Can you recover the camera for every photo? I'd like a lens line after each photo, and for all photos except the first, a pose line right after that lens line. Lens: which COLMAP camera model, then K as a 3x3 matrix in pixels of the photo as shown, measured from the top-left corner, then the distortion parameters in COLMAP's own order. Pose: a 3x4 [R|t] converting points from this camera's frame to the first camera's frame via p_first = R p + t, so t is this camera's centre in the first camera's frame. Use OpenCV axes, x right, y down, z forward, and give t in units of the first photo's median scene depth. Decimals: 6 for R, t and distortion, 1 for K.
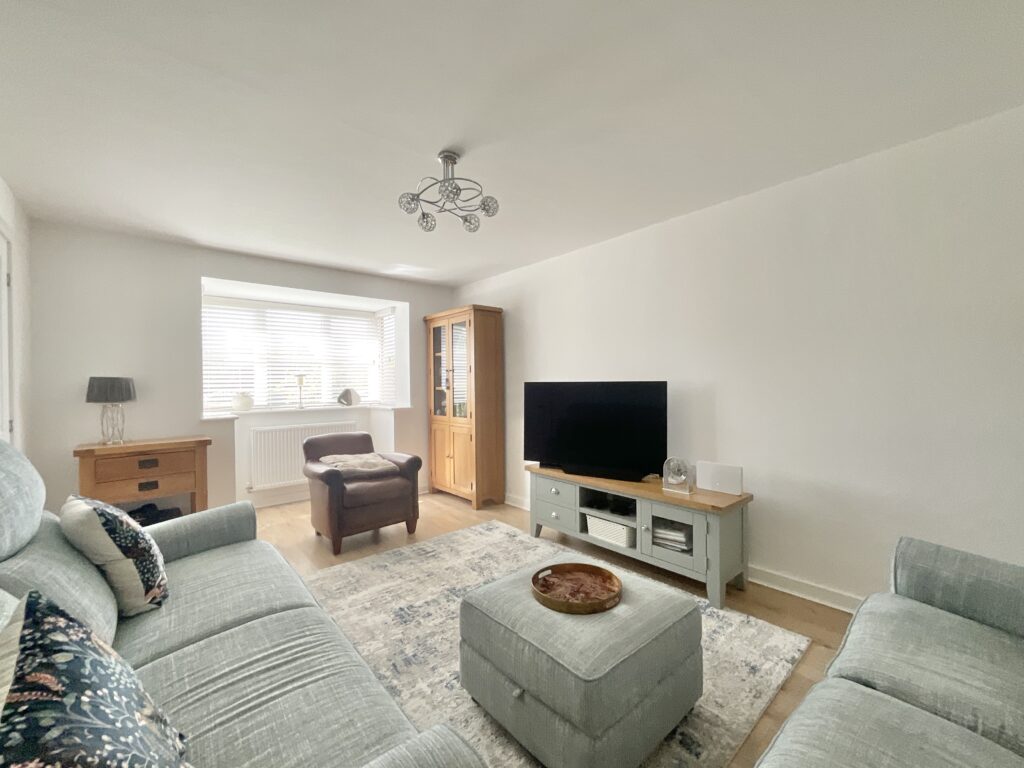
lens RADIAL K [[430.3, 0, 504.3], [0, 430.3, 383.5], [0, 0, 1]] dist [0.007408, -0.001774]
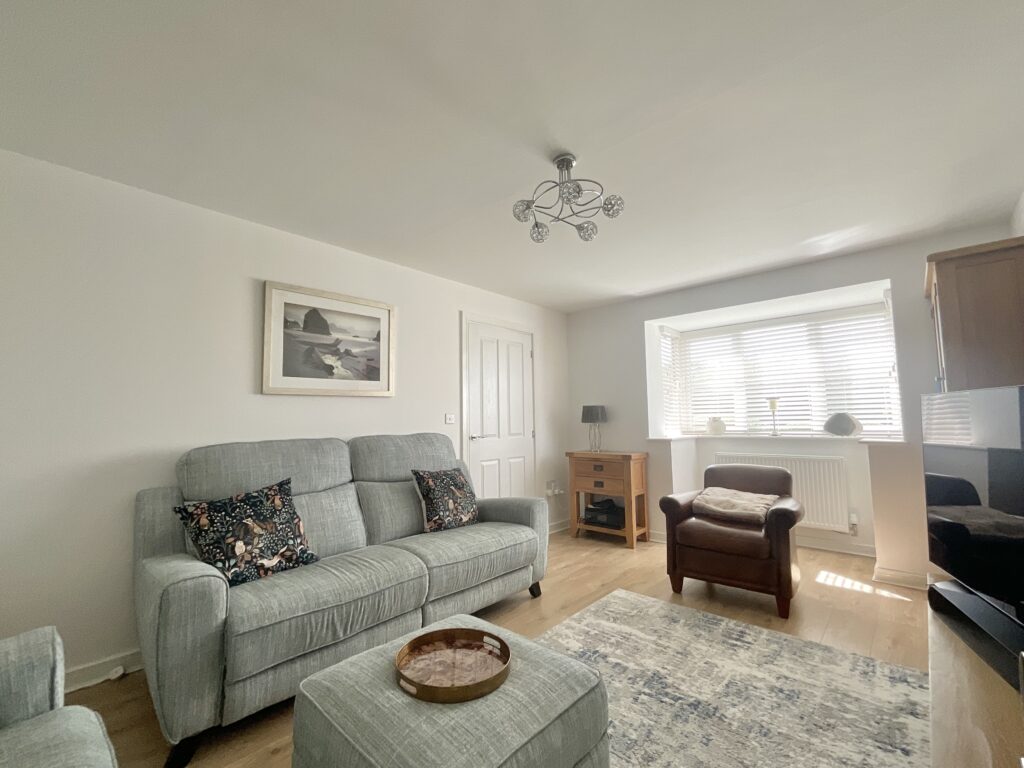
lens RADIAL K [[430.3, 0, 506.1], [0, 430.3, 383.7], [0, 0, 1]] dist [0.007408, -0.001774]
pose [[0.117859, -0.076801, -0.990056, 0.521485], [0.012805, 0.997039, -0.075818, 0.017361], [0.992948, -0.003742, 0.118493, 0.533475]]
